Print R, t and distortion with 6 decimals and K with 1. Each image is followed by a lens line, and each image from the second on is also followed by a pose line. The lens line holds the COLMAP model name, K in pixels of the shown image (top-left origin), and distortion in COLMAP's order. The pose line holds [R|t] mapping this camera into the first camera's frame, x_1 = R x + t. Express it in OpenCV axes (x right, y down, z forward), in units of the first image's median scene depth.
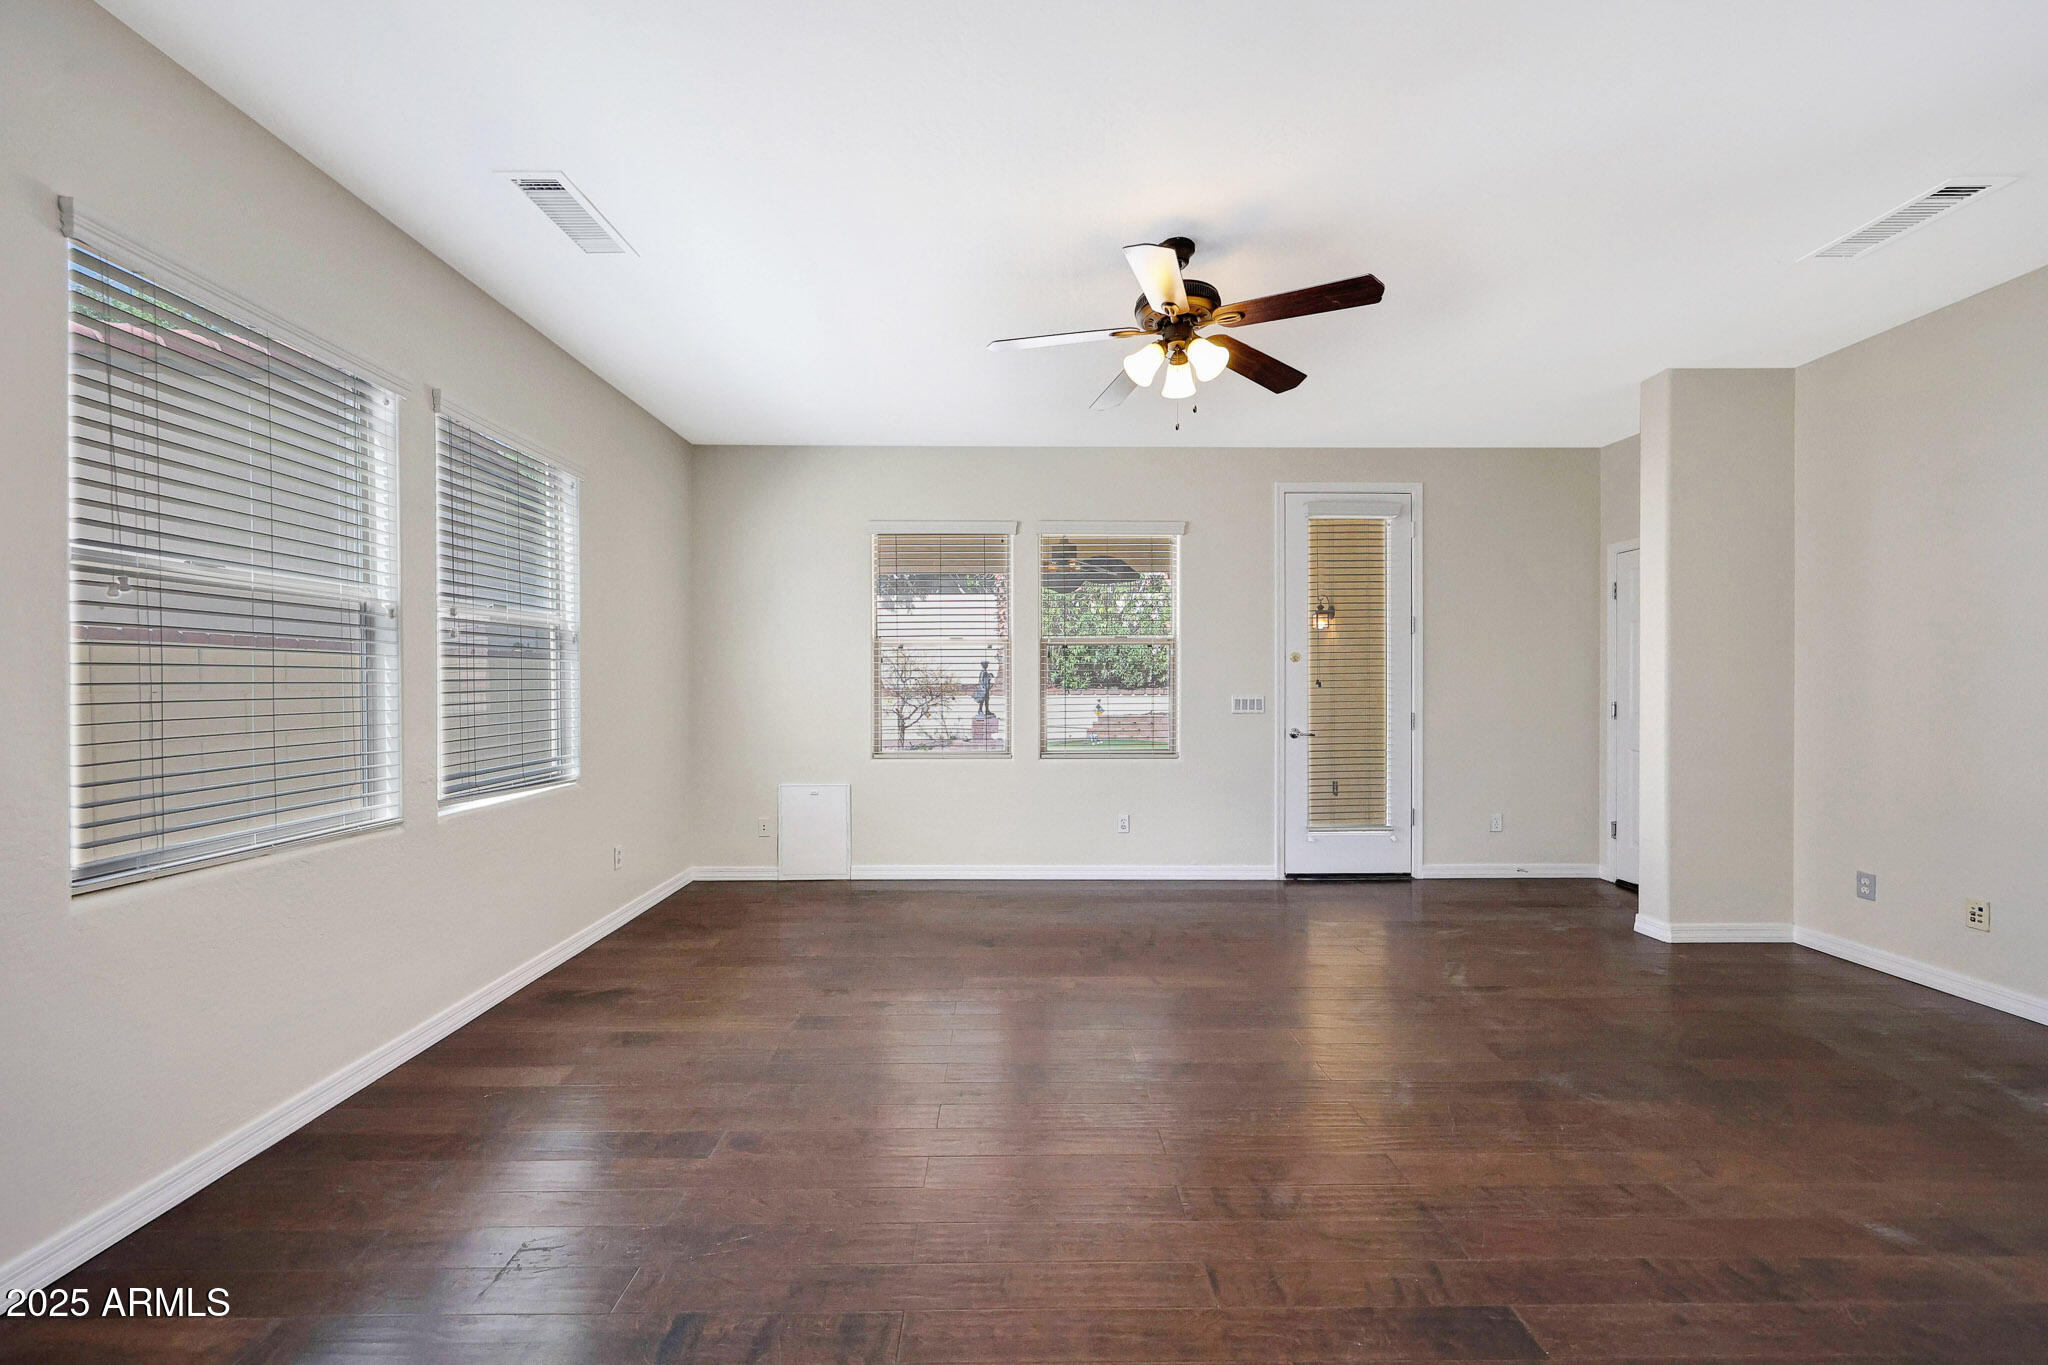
lens RADIAL K [[768.0, 0, 1028.1], [0, 768.0, 685.0], [0, 0, 1]] dist [0.000969, -0.000054]
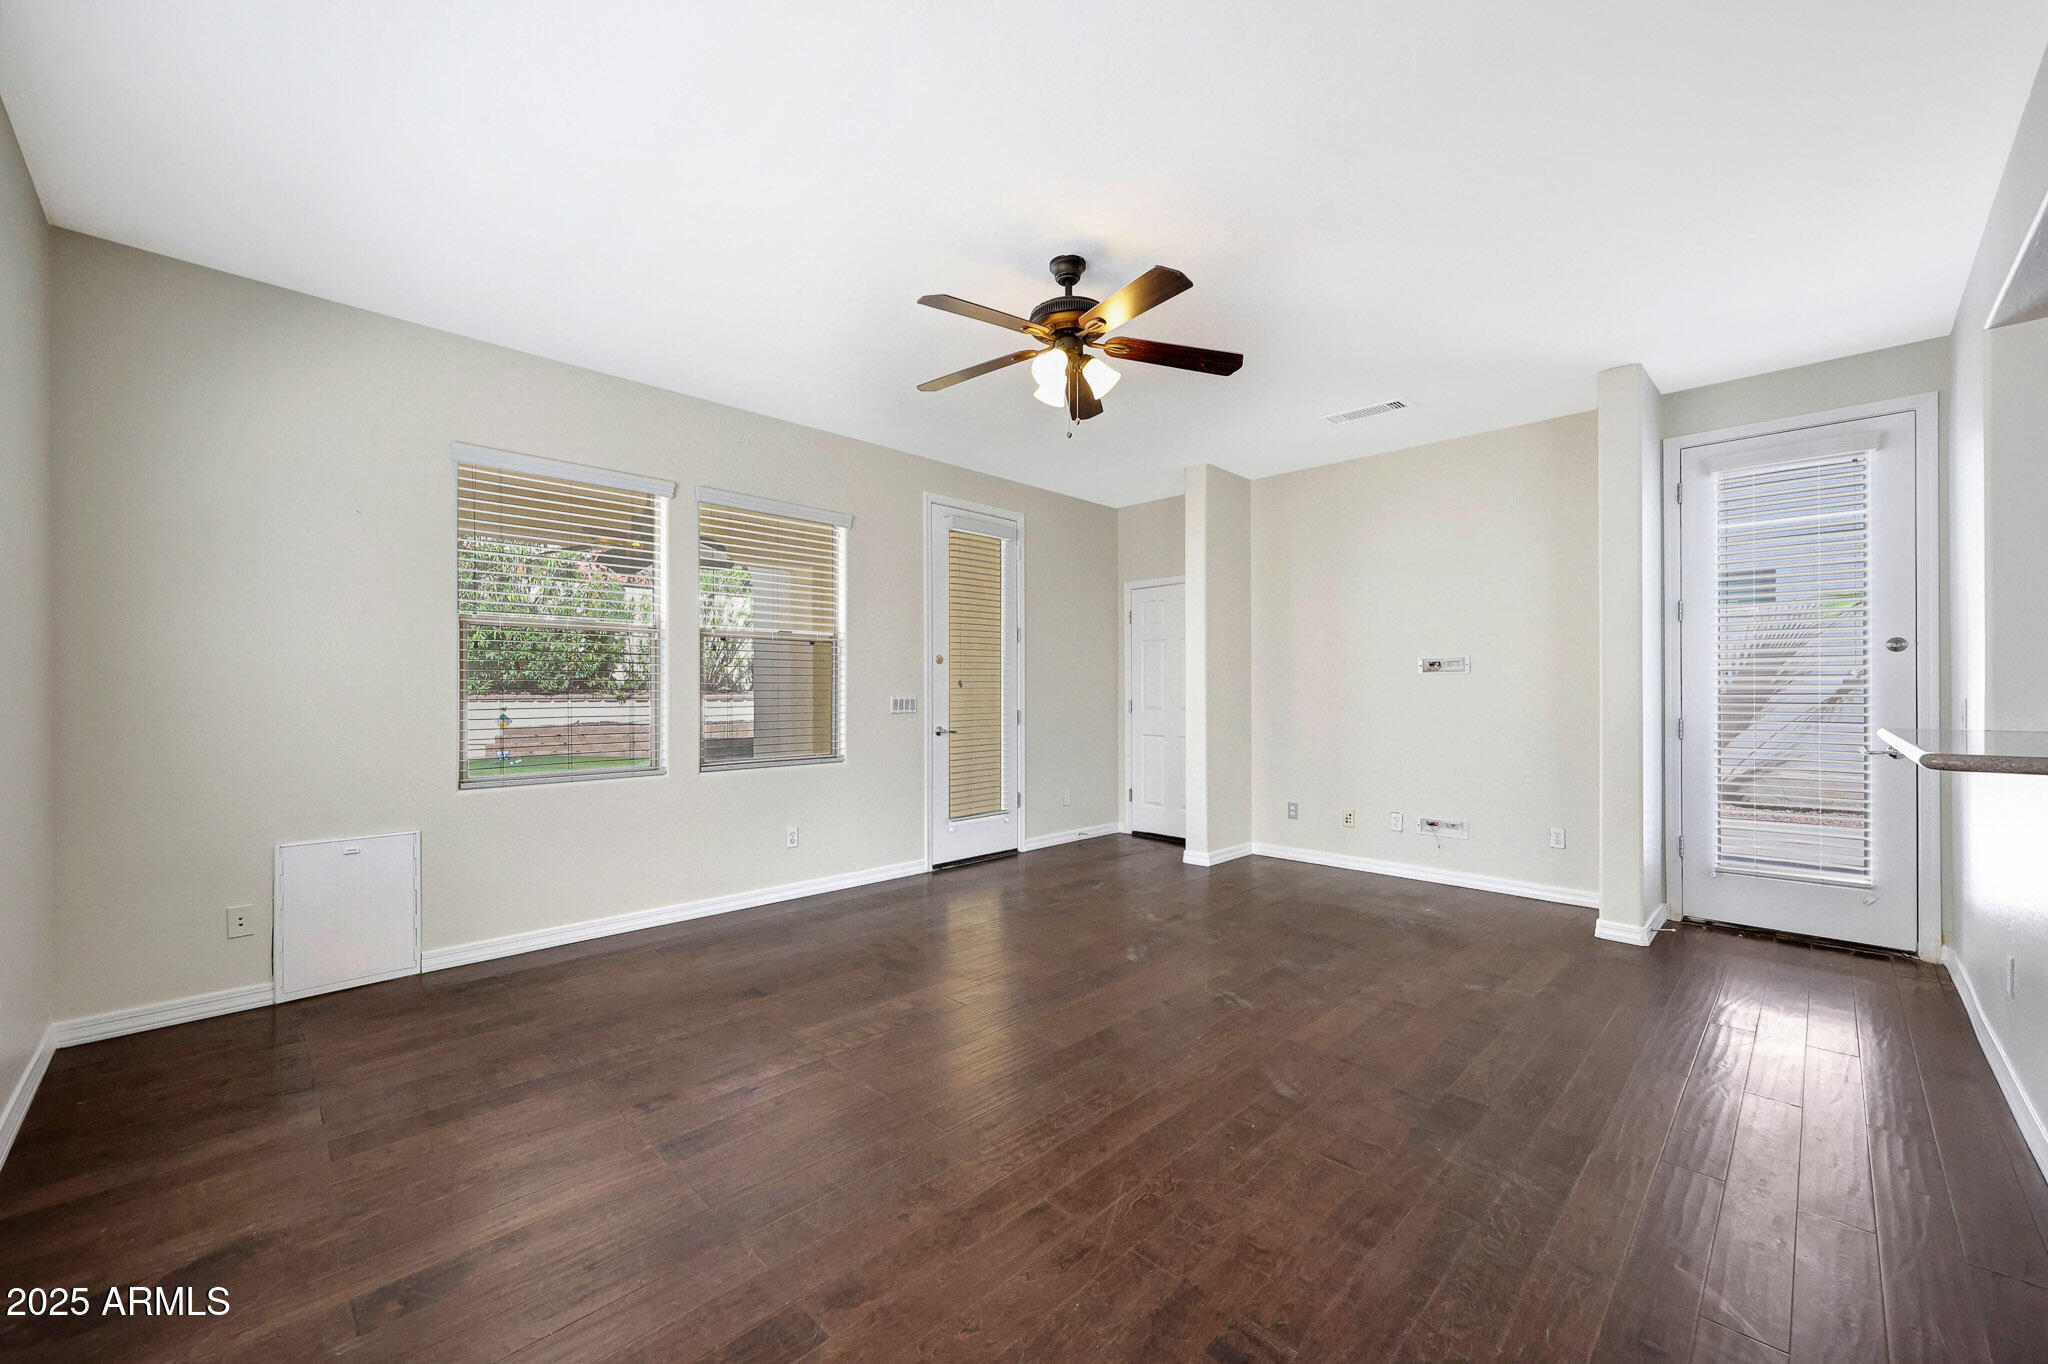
lens RADIAL K [[792.6, 0, 988.8], [0, 792.6, 689.4], [0, 0, 1]] dist [0.001438, 0.000054]
pose [[0.723750, 0.002634, 0.690057, -0.360125], [0.000108, 0.999992, -0.003931, 0.009514], [-0.690063, 0.002920, 0.723744, 0.162968]]
